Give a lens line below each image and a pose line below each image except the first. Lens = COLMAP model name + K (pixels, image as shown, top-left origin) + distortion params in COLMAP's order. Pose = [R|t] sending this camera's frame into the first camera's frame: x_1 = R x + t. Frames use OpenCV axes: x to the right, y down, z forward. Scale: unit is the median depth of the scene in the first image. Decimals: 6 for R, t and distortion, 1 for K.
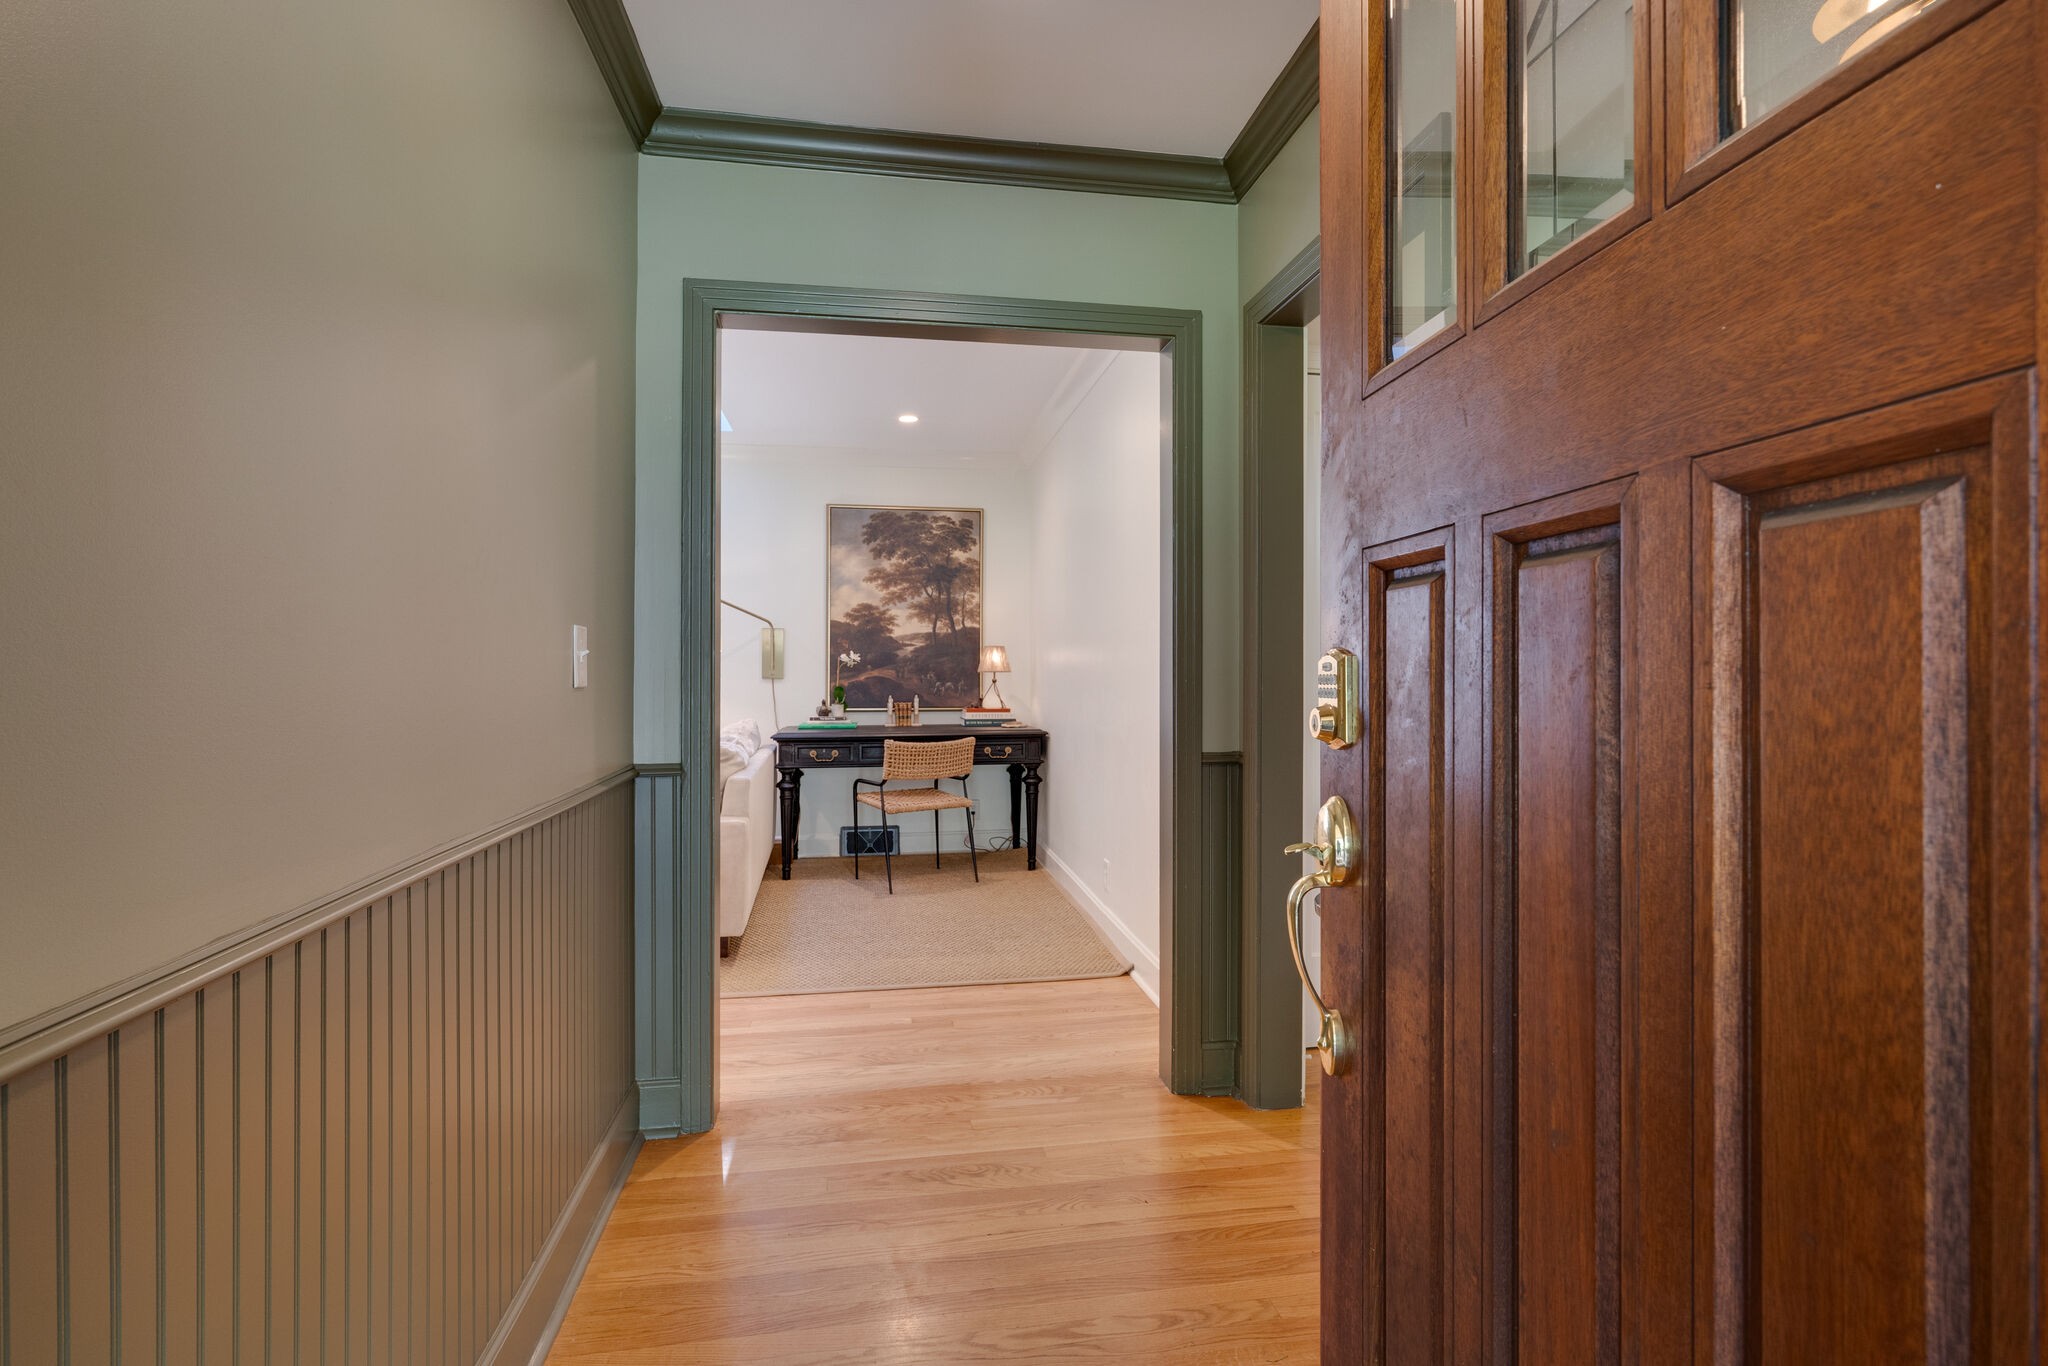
lens RADIAL K [[921.5, 0, 1024.2], [0, 921.5, 669.9], [0, 0, 1]] dist [-0.000013, 0.000618]
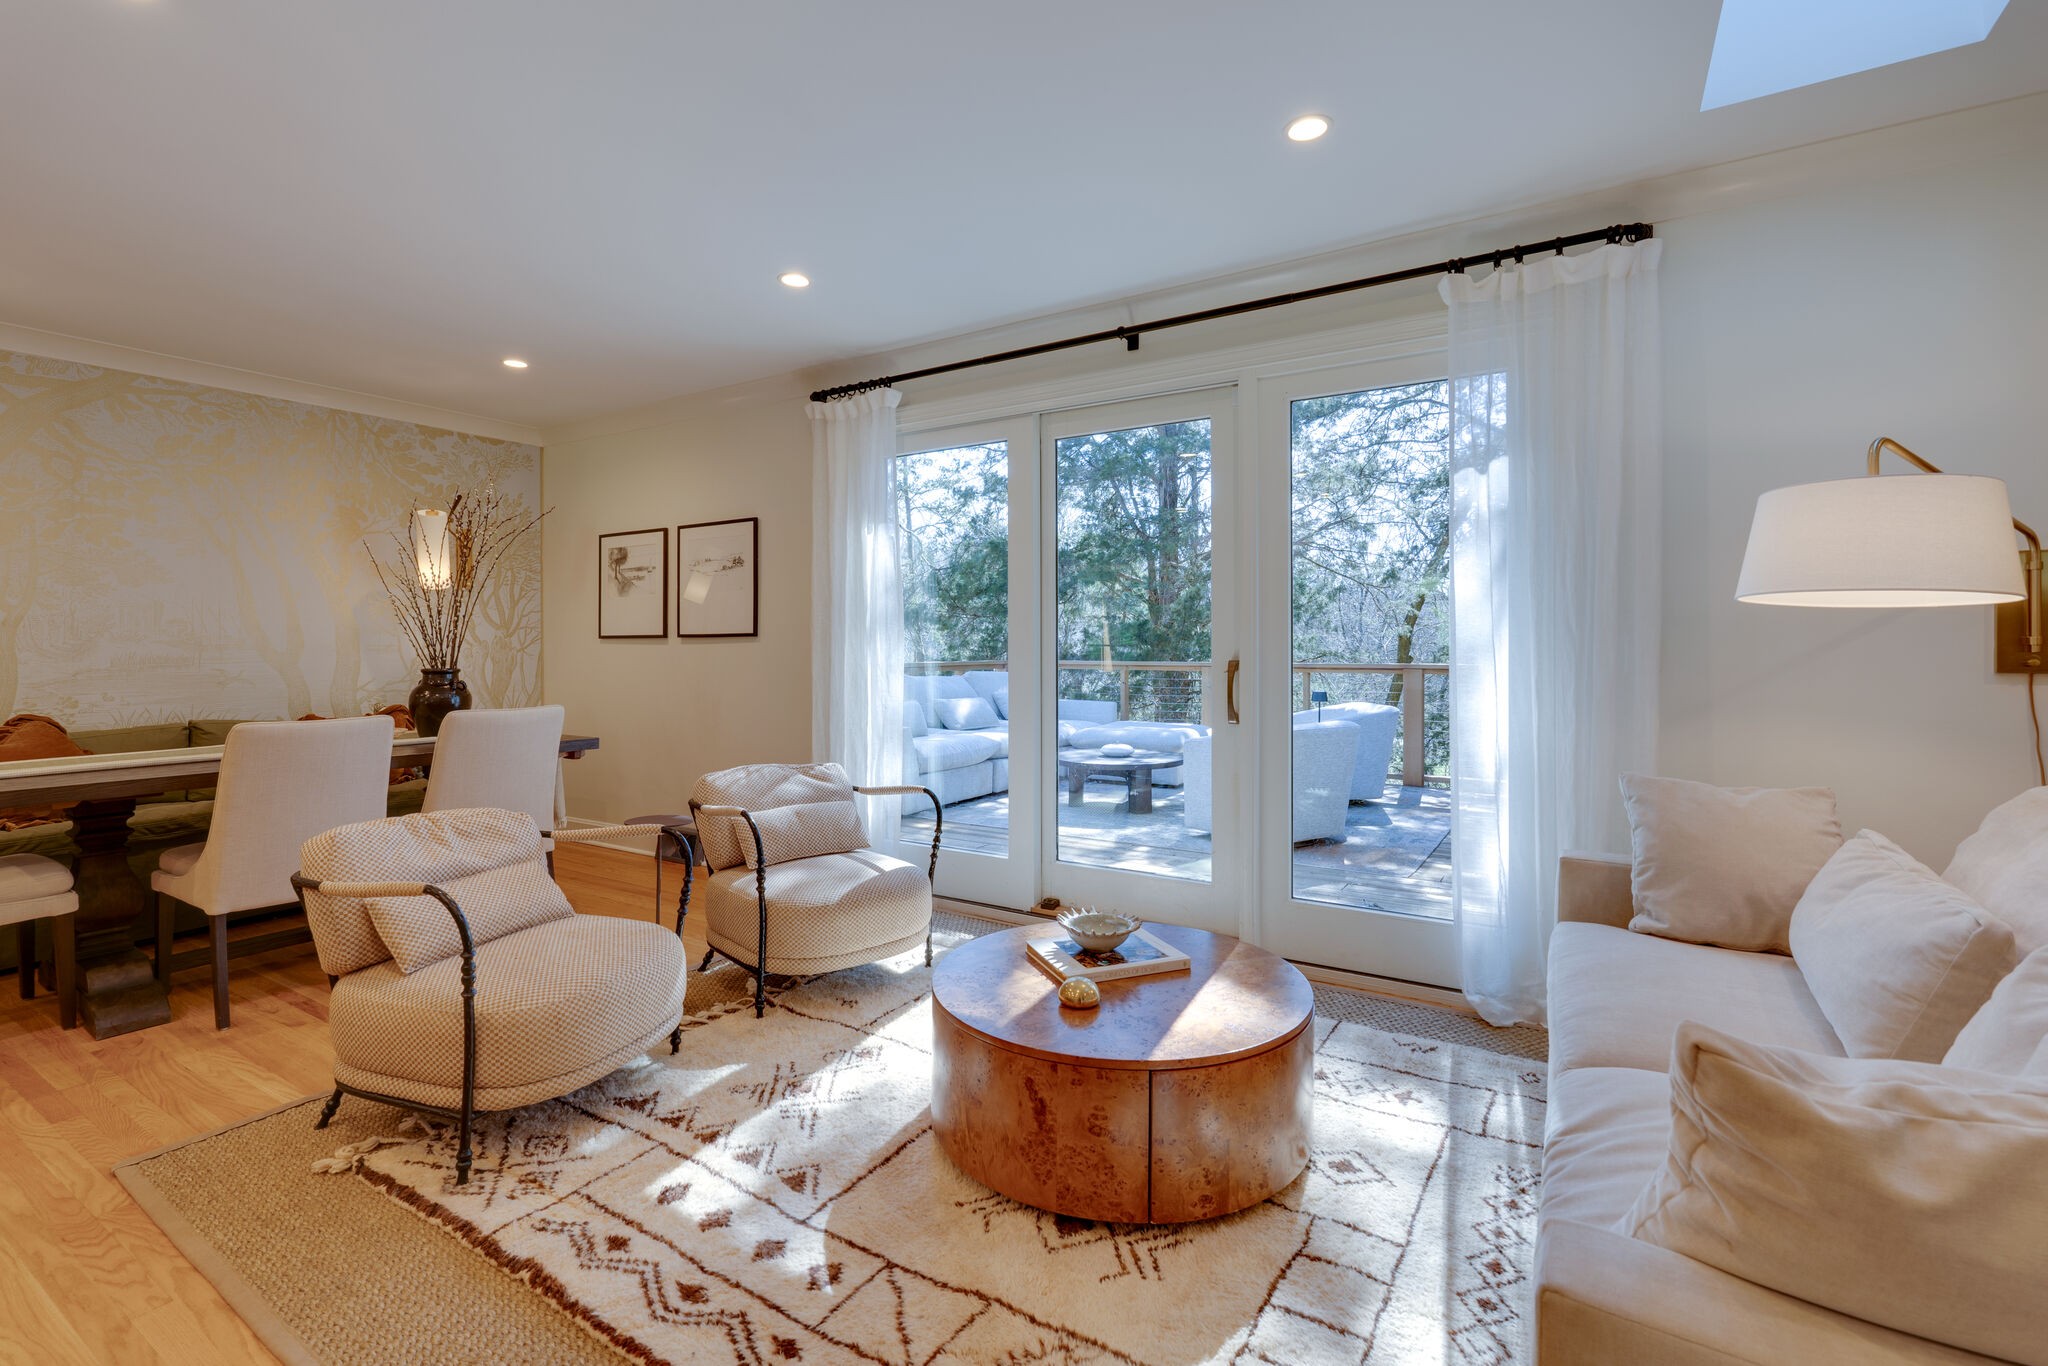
lens RADIAL K [[917.7, 0, 1012.7], [0, 917.7, 641.6], [0, 0, 1]] dist [-0.006442, 0.000981]
pose [[0.747799, -0.002707, -0.663919, -0.339665], [0.000386, 0.999993, -0.003642, -0.002998], [0.663925, 0.002467, 0.747795, 0.395796]]
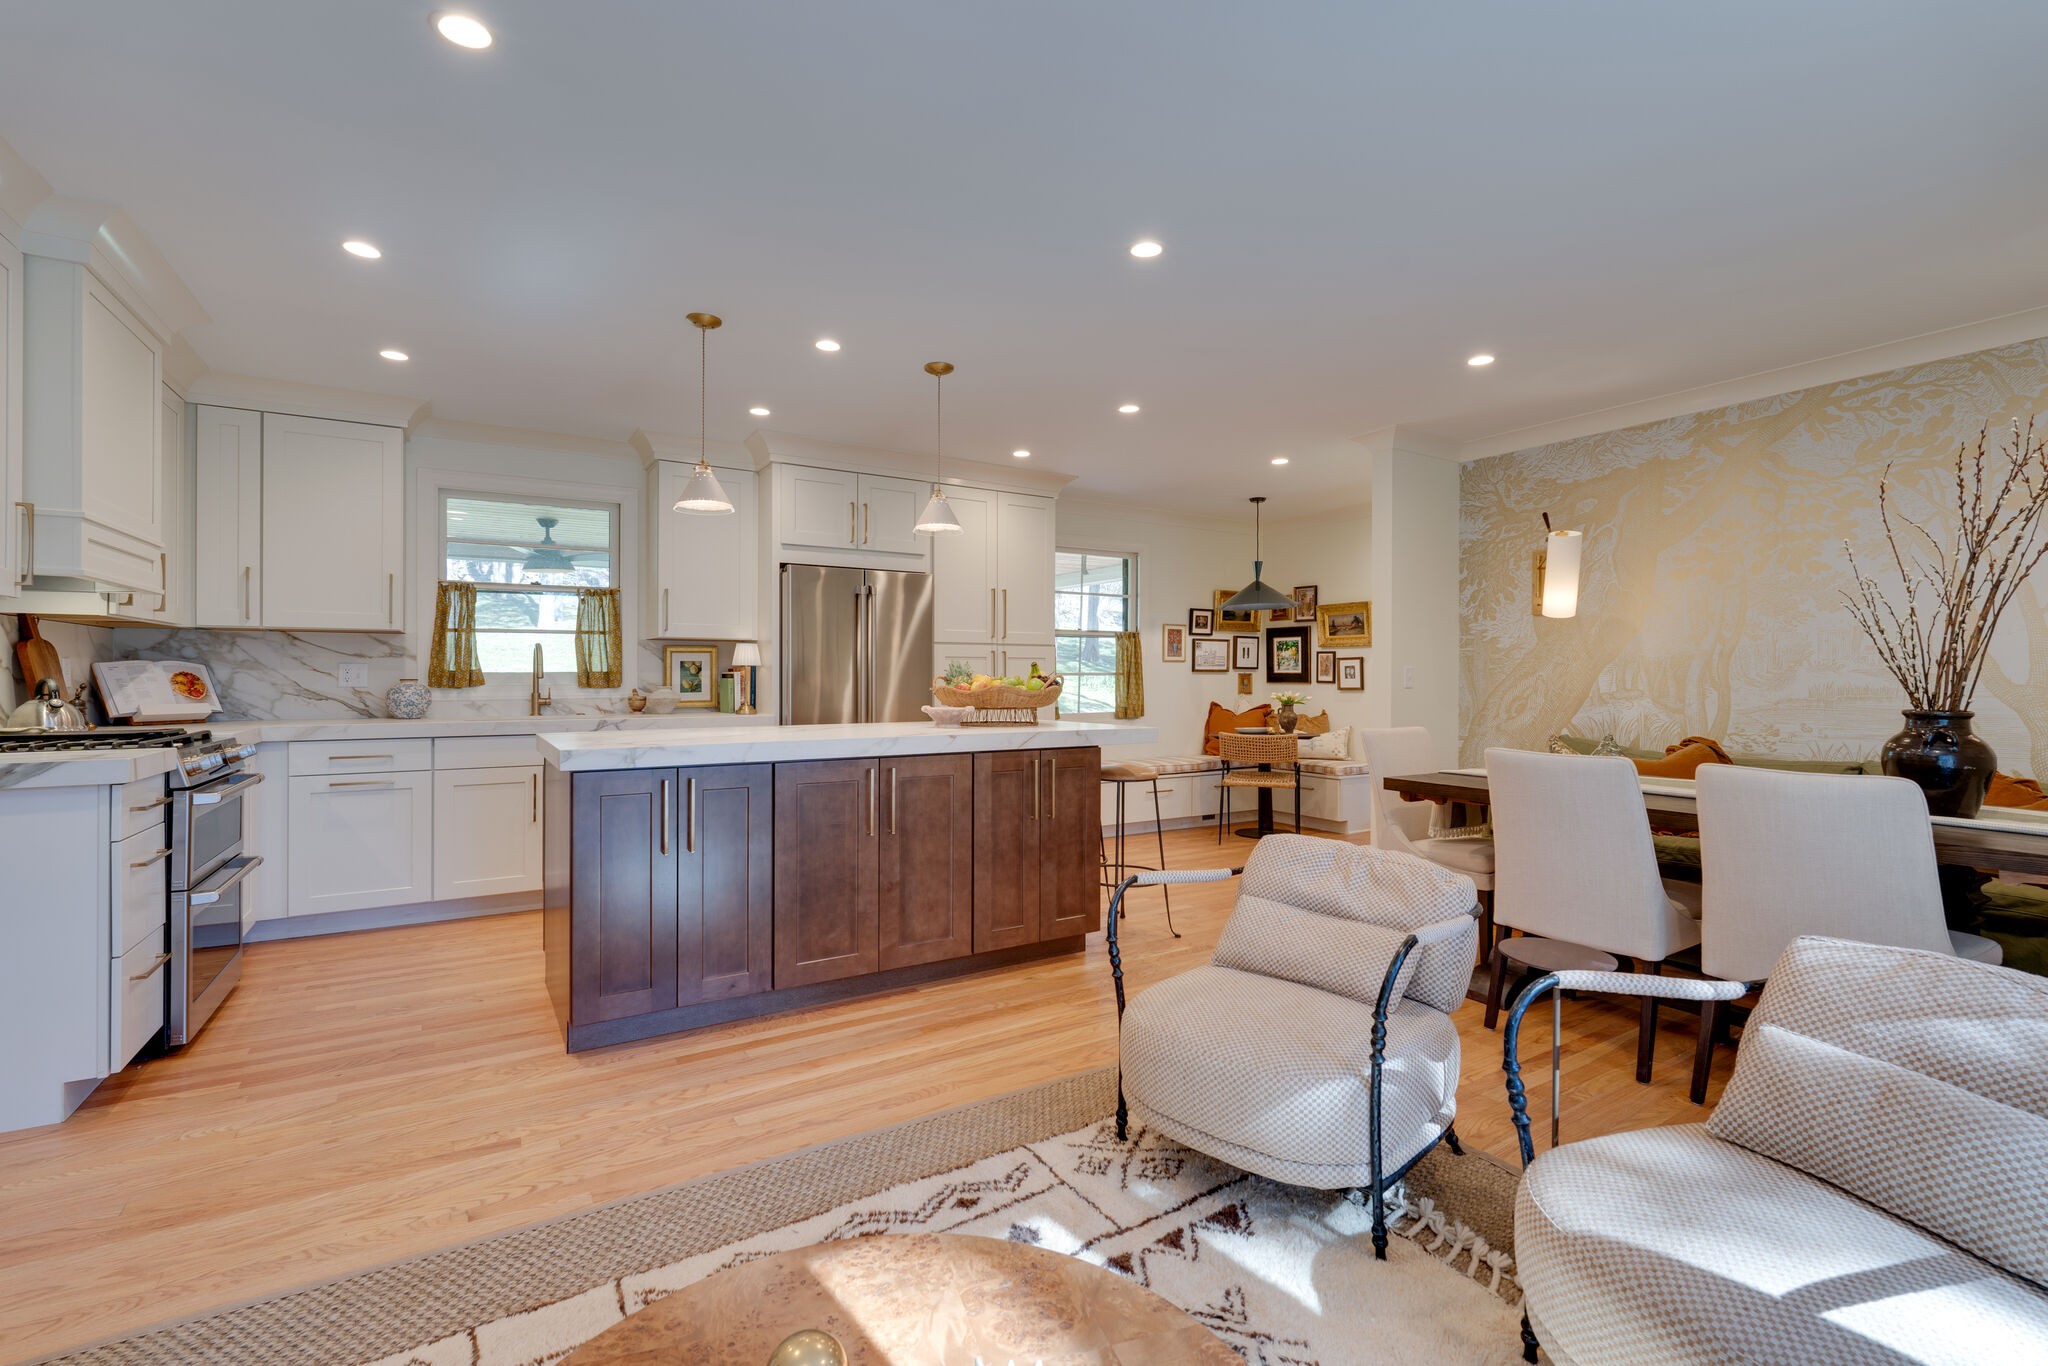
lens RADIAL K [[917.7, 0, 1027.0], [0, 917.7, 673.2], [0, 0, 1]] dist [-0.006442, 0.000981]
pose [[-0.921739, -0.001358, -0.387808, -0.530925], [-0.001739, 0.999998, 0.000631, -0.003488], [0.387807, 0.001256, -0.921740, 0.871538]]
